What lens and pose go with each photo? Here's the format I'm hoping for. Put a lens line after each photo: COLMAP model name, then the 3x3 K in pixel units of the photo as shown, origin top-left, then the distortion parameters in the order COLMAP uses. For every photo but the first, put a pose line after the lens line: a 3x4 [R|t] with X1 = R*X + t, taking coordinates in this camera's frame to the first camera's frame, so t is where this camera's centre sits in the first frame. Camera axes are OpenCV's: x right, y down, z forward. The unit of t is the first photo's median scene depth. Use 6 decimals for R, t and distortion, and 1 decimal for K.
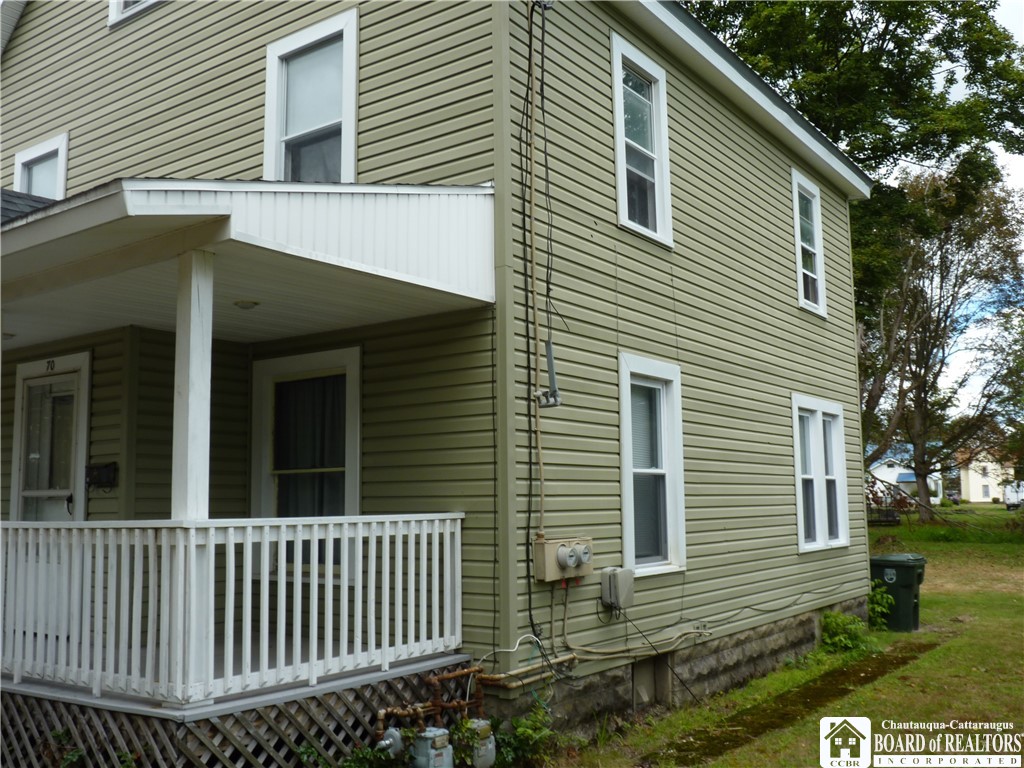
lens RADIAL K [[988.3, 0, 508.3], [0, 988.3, 382.5], [0, 0, 1]] dist [-0.116063, 0.187317]
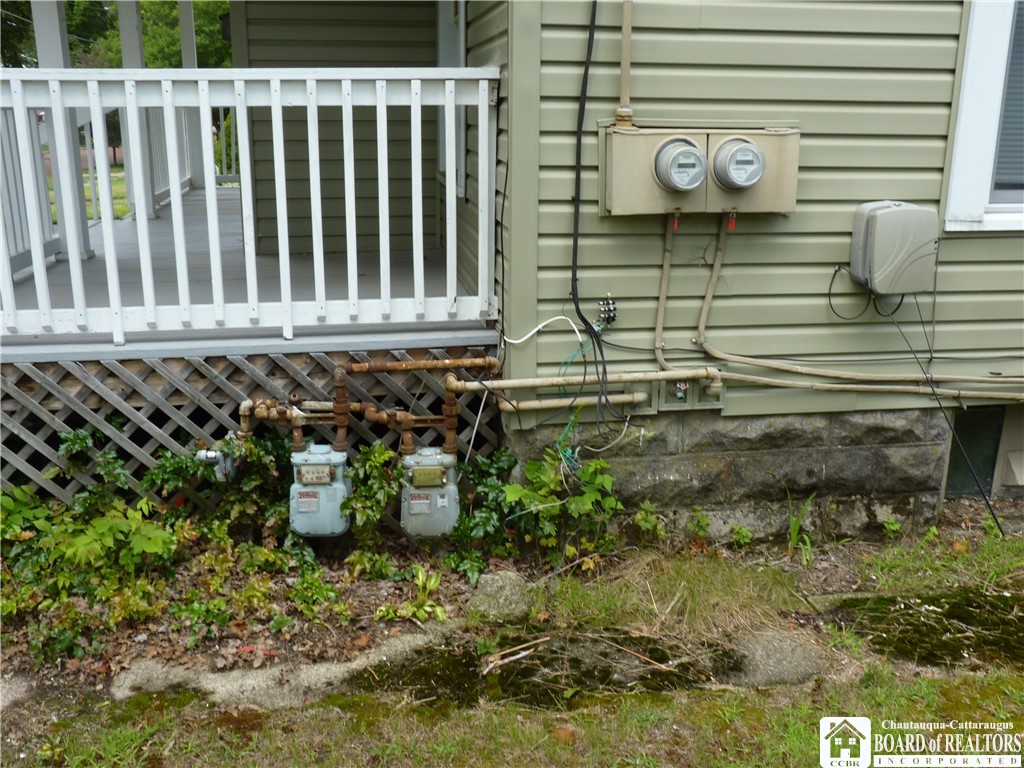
lens RADIAL K [[988.3, 0, 508.3], [0, 988.3, 382.5], [0, 0, 1]] dist [-0.116063, 0.187317]
pose [[0.692630, 0.215521, -0.688342, 0.318294], [0.076098, 0.927156, 0.366866, 0.090769], [0.717268, -0.306484, 0.625776, 0.587865]]
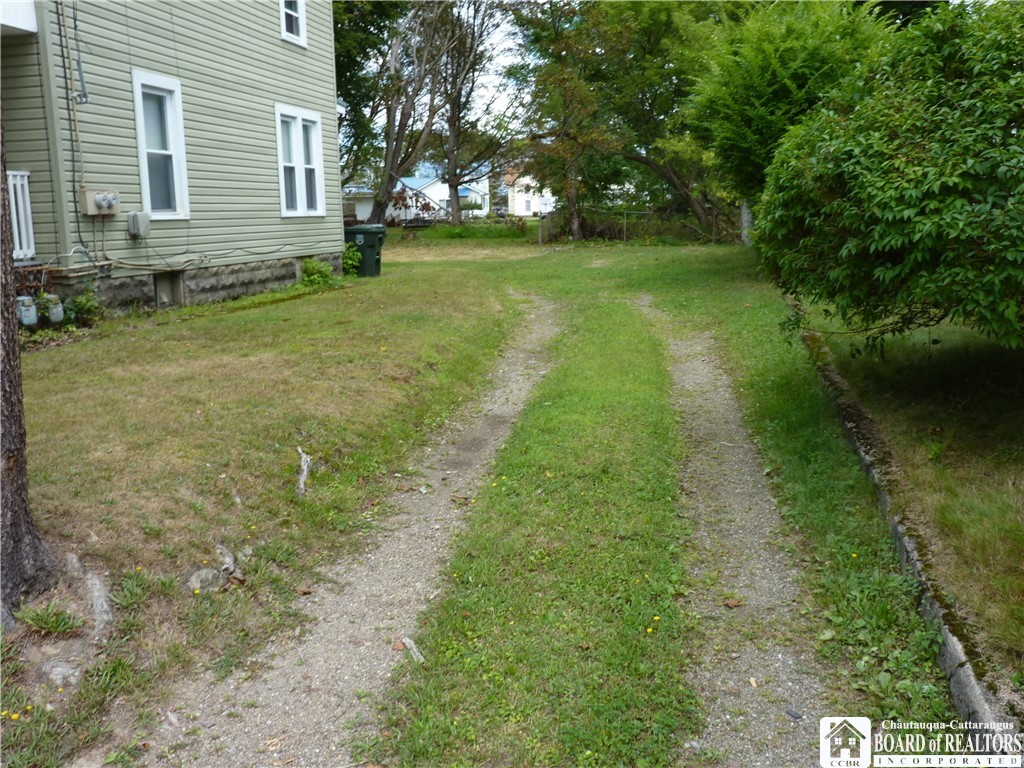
lens RADIAL K [[988.3, 0, 508.3], [0, 988.3, 382.5], [0, 0, 1]] dist [-0.116063, 0.187317]
pose [[0.913576, -0.081348, 0.398449, 0.008835], [-0.032328, 0.962160, 0.270560, 0.010206], [-0.405381, -0.260058, 0.876377, -0.704248]]
